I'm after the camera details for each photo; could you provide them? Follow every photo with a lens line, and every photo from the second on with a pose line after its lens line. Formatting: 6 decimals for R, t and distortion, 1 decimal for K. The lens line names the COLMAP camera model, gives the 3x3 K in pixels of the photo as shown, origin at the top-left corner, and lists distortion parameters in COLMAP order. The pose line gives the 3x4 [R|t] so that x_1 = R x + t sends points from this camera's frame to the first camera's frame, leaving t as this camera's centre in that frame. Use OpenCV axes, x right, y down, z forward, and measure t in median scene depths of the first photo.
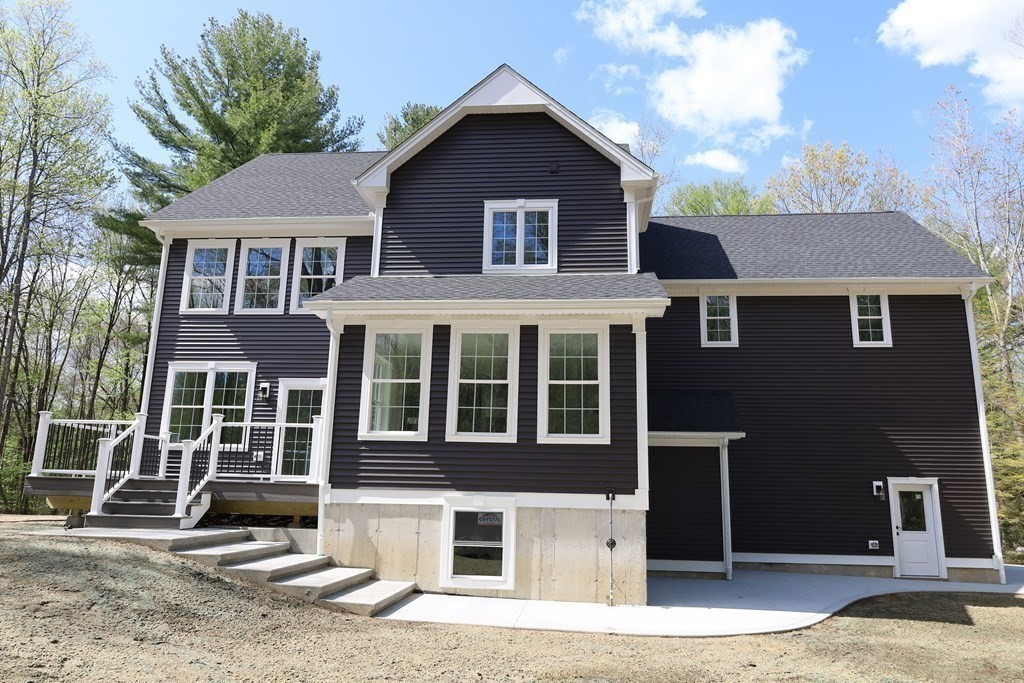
lens RADIAL K [[702.1, 0, 506.3], [0, 702.1, 340.2], [0, 0, 1]] dist [0.000468, -0.013534]
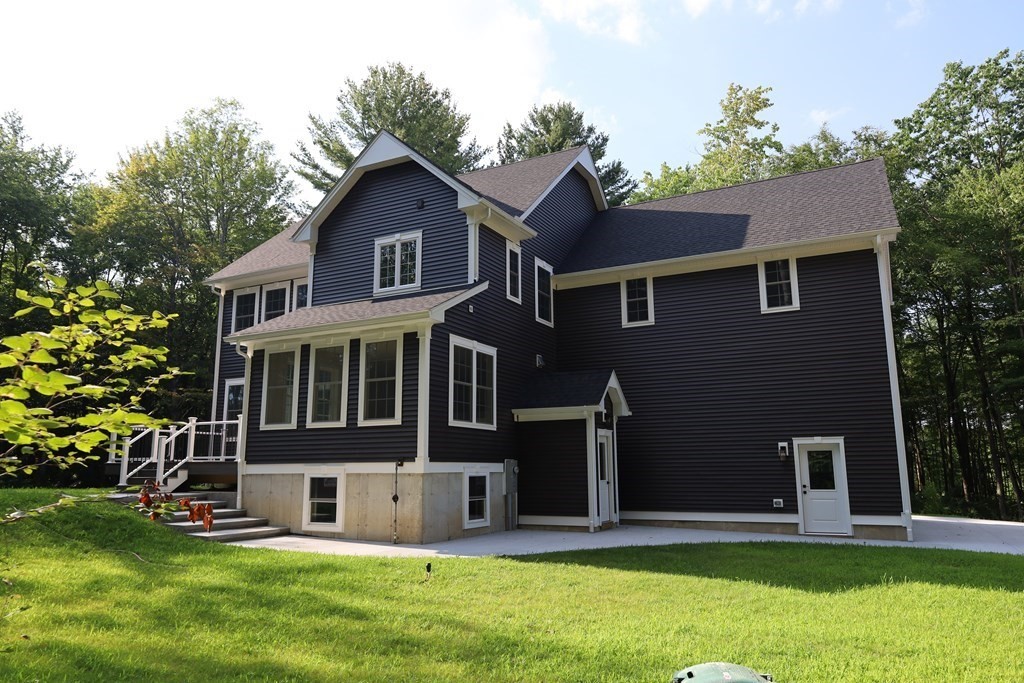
lens RADIAL K [[702.1, 0, 511.0], [0, 702.1, 345.7], [0, 0, 1]] dist [0.000468, -0.013534]
pose [[0.926536, -0.093282, -0.364458, 0.660412], [0.106489, 0.994181, 0.016263, 0.001288], [0.360821, -0.053879, 0.931078, -0.115206]]
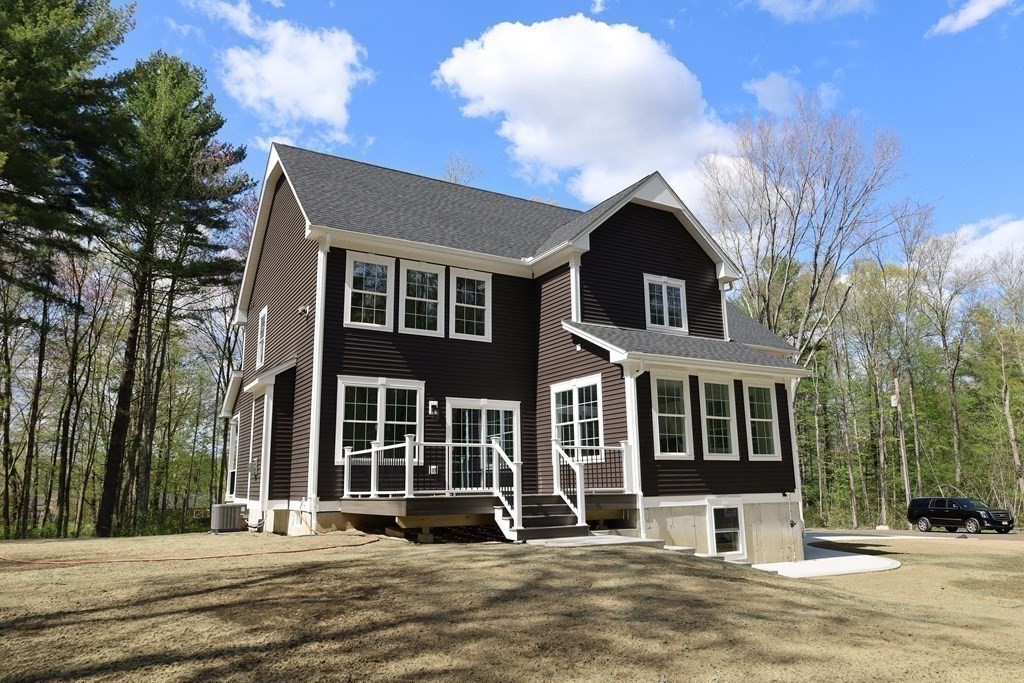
lens RADIAL K [[702.1, 0, 505.4], [0, 702.1, 339.6], [0, 0, 1]] dist [0.000468, -0.013534]
pose [[0.807429, 0.089708, 0.583104, -1.014858], [-0.093846, 0.995317, -0.023177, -0.020616], [-0.582453, -0.036008, 0.812067, 0.079984]]
